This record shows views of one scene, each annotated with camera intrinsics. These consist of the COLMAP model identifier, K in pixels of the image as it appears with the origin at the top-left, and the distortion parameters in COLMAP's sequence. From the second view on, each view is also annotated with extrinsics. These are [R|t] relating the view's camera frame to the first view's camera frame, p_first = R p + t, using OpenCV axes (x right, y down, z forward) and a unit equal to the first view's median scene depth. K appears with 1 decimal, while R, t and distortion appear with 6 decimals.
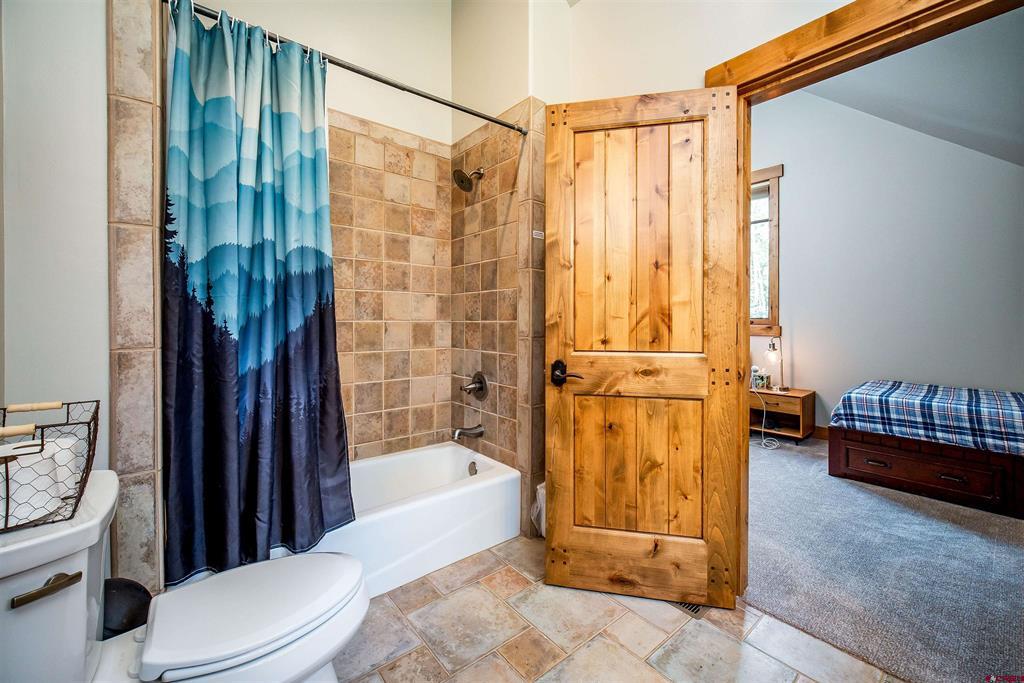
lens RADIAL K [[414.4, 0, 519.9], [0, 414.4, 325.8], [0, 0, 1]] dist [-0.010045, -0.000156]
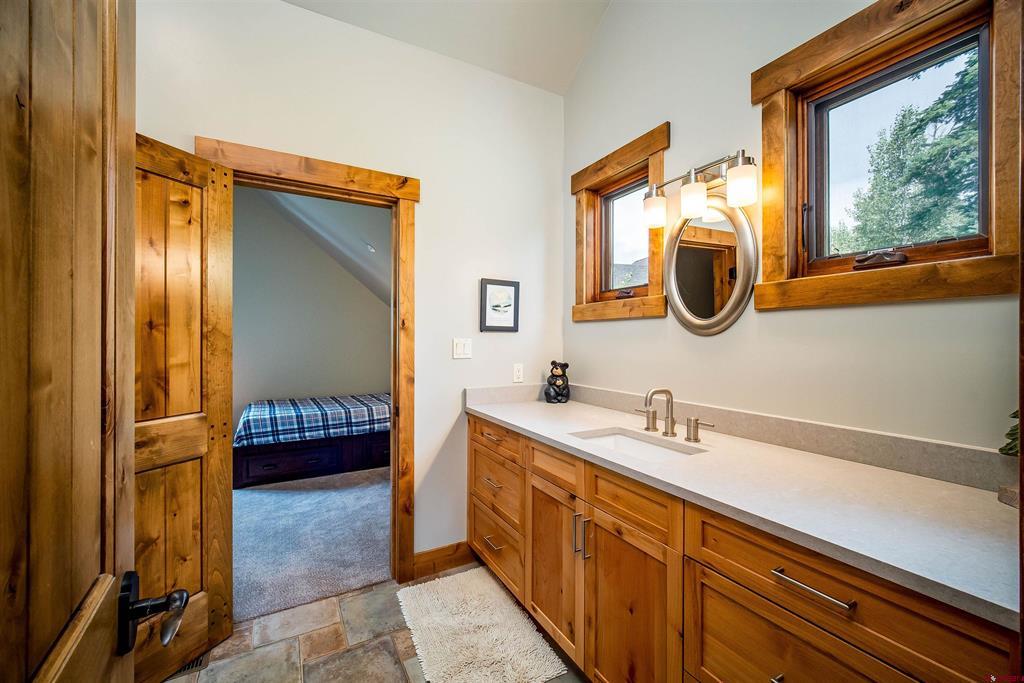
lens RADIAL K [[414.4, 0, 501.7], [0, 414.4, 337.5], [0, 0, 1]] dist [-0.010045, -0.000156]
pose [[0.167328, -0.008326, 0.985866, -0.434996], [0.003213, 0.999964, 0.007900, -0.123159], [-0.985896, 0.001845, 0.167349, 0.080730]]
